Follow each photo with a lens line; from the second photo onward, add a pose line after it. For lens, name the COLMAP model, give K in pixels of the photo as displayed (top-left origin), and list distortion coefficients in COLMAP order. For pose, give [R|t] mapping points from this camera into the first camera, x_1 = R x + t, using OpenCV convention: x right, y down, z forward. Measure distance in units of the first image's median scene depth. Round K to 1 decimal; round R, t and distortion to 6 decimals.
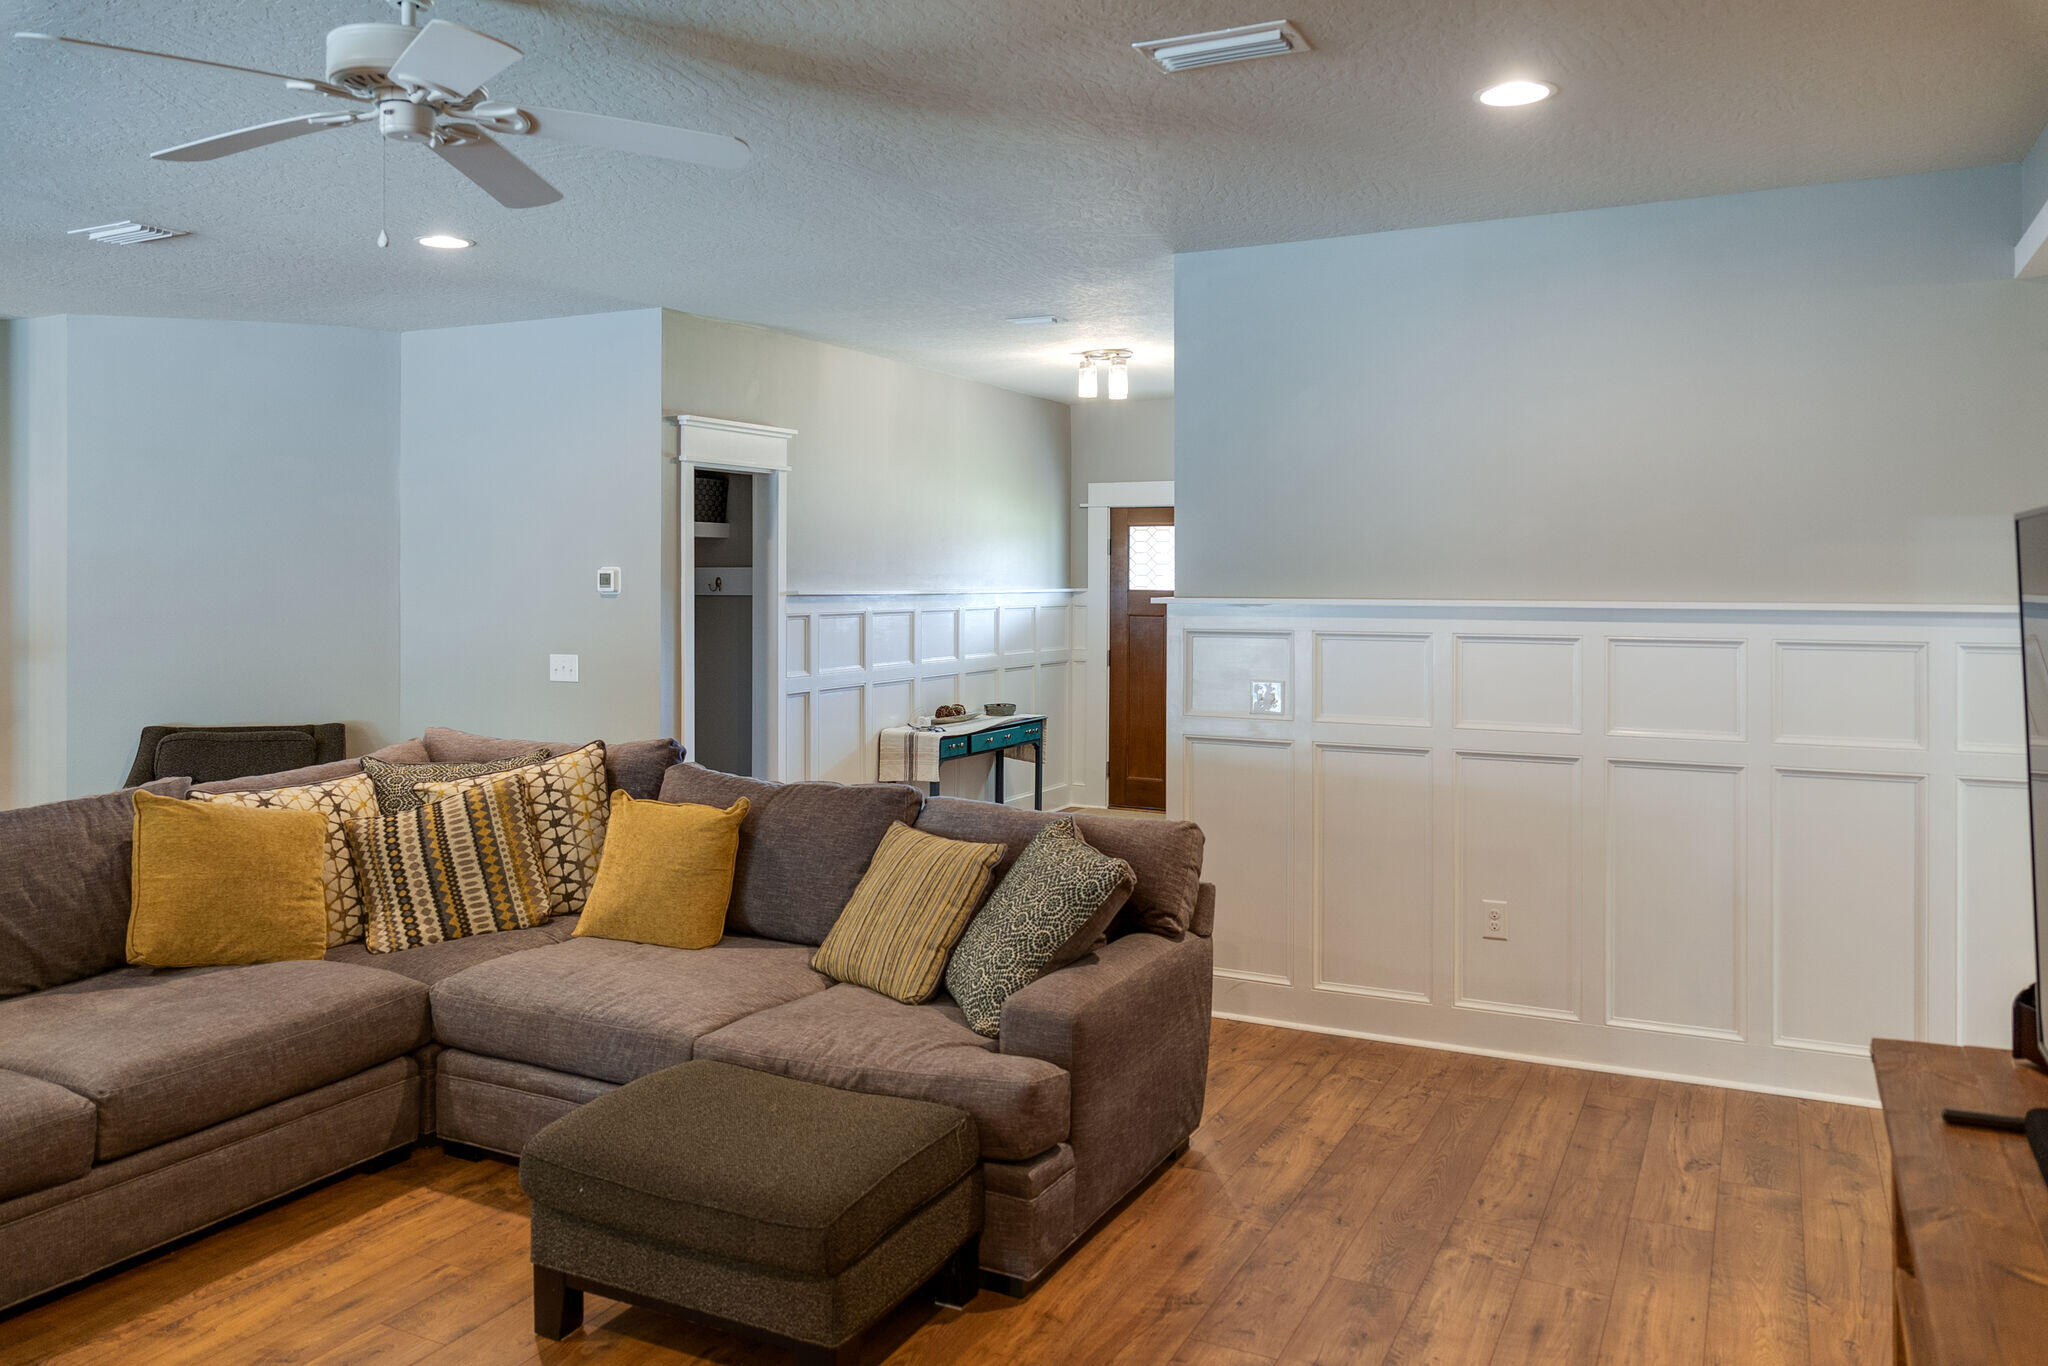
lens RADIAL K [[1440.0, 0, 1112.5], [0, 1440.0, 675.8], [0, 0, 1]] dist [-0.017293, 0.005621]
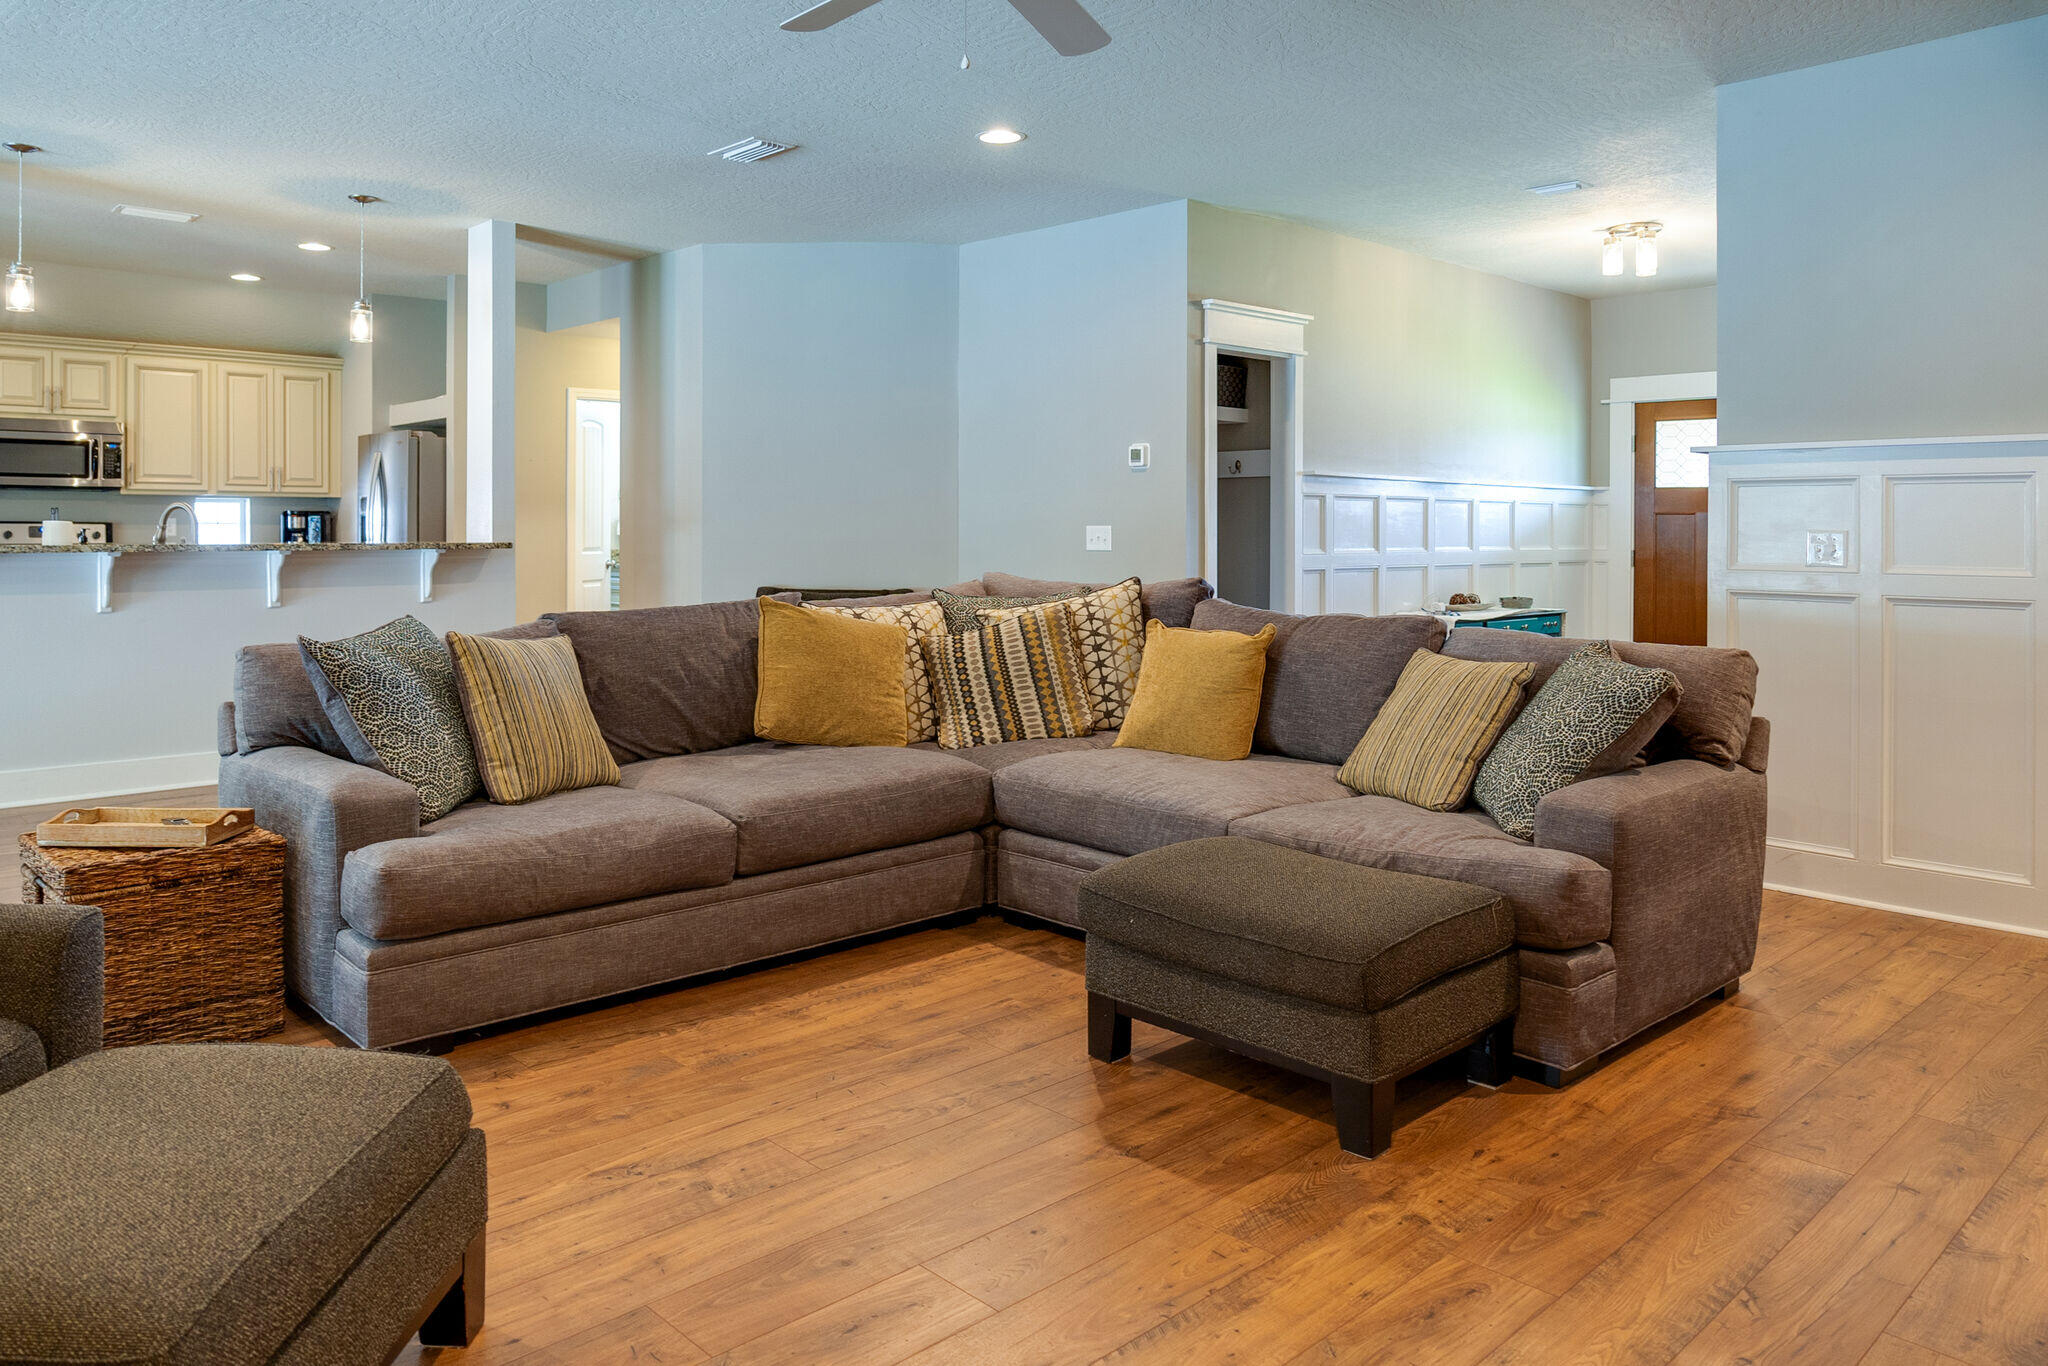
lens RADIAL K [[1440.0, 0, 1112.5], [0, 1440.0, 675.8], [0, 0, 1]] dist [-0.017293, 0.005621]
pose [[0.943510, 0.007449, -0.331262, -0.023742], [-0.006917, 0.999972, 0.002785, 0.128496], [0.331273, -0.000337, 0.943535, -0.007478]]
